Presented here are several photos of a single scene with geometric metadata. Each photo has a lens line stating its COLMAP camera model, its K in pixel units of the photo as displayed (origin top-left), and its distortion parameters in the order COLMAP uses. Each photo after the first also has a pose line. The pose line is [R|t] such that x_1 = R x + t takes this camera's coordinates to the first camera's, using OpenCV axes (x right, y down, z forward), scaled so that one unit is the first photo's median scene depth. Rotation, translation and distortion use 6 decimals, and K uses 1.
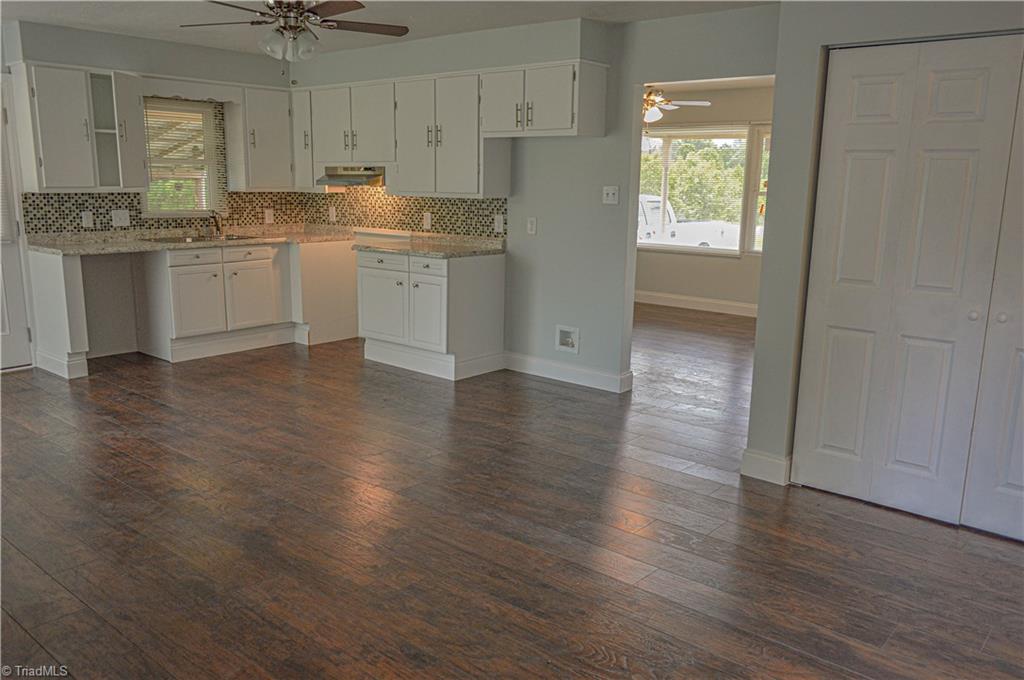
lens RADIAL K [[808.7, 0, 511.9], [0, 808.7, 345.5], [0, 0, 1]] dist [-0.008321, 0.002955]
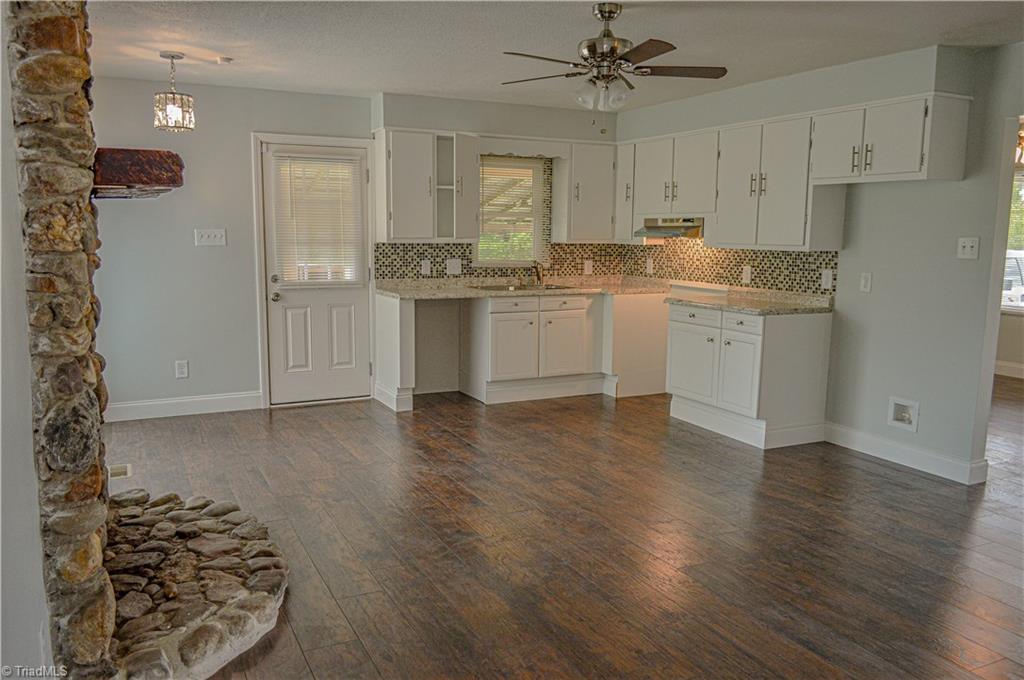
lens RADIAL K [[808.7, 0, 514.8], [0, 808.7, 344.6], [0, 0, 1]] dist [-0.008321, 0.002955]
pose [[0.920336, 0.052055, -0.387648, 0.016978], [-0.077761, 0.995671, -0.050914, -0.005561], [0.383320, 0.077002, 0.920400, 0.046982]]
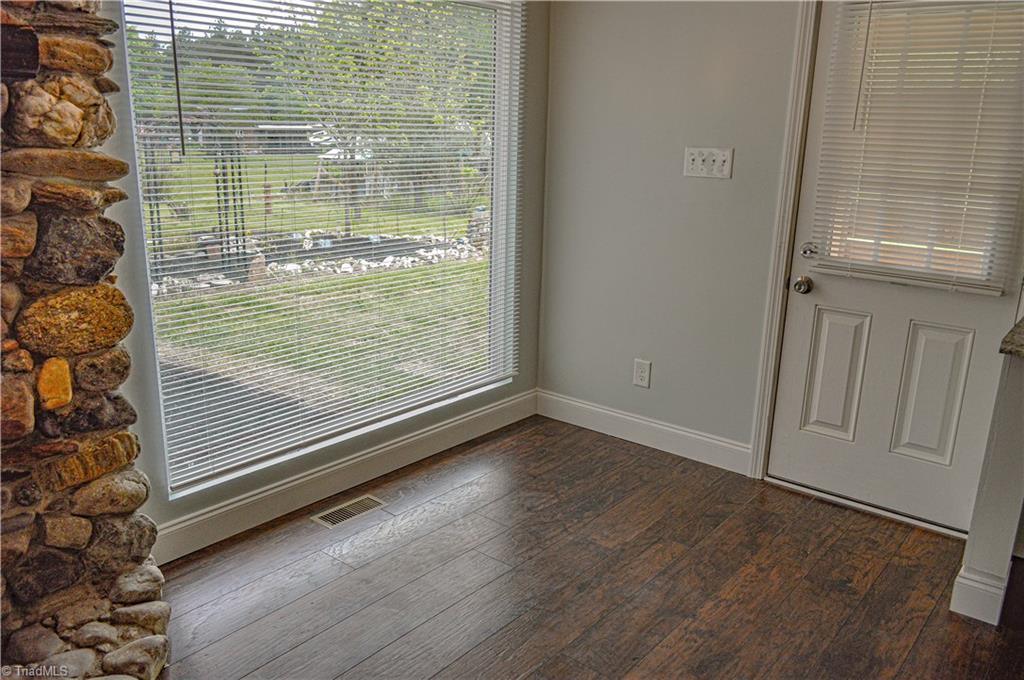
lens RADIAL K [[808.7, 0, 512.2], [0, 808.7, 346.6], [0, 0, 1]] dist [-0.008321, 0.002955]
pose [[0.018879, 0.259509, -0.965556, -0.153112], [-0.223838, 0.942312, 0.248885, -0.152499], [0.974443, 0.211430, 0.075878, 0.682555]]
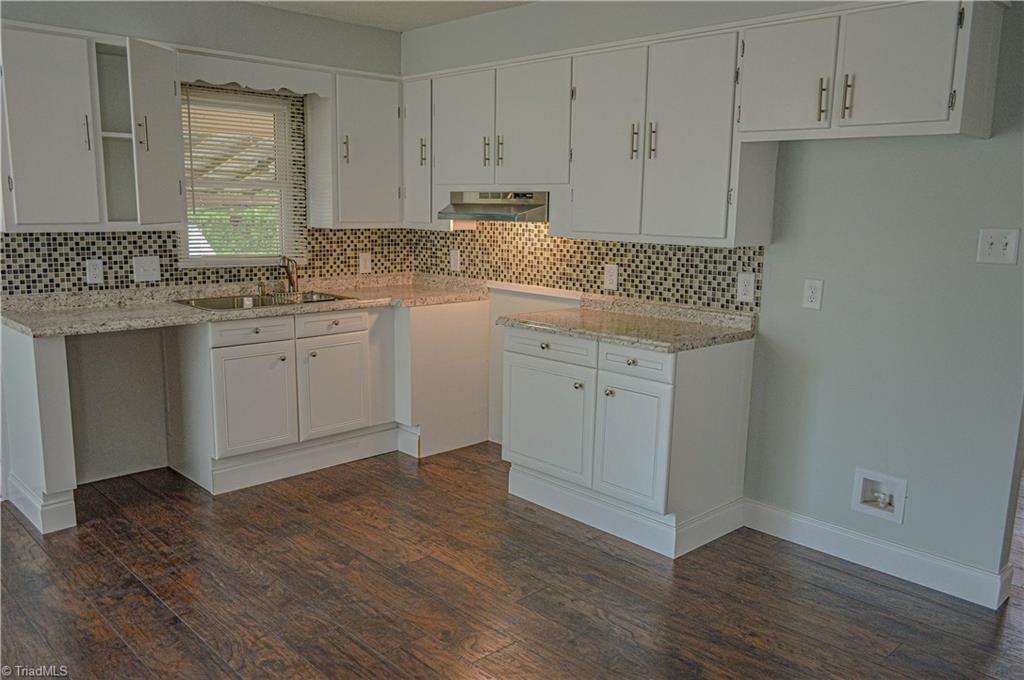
lens RADIAL K [[808.7, 0, 518.6], [0, 808.7, 342.8], [0, 0, 1]] dist [-0.008321, 0.002955]
pose [[0.995881, 0.017984, -0.088873, -0.133714], [-0.020990, 0.999235, -0.033001, -0.089638], [0.088211, 0.034730, 0.995496, 0.406972]]
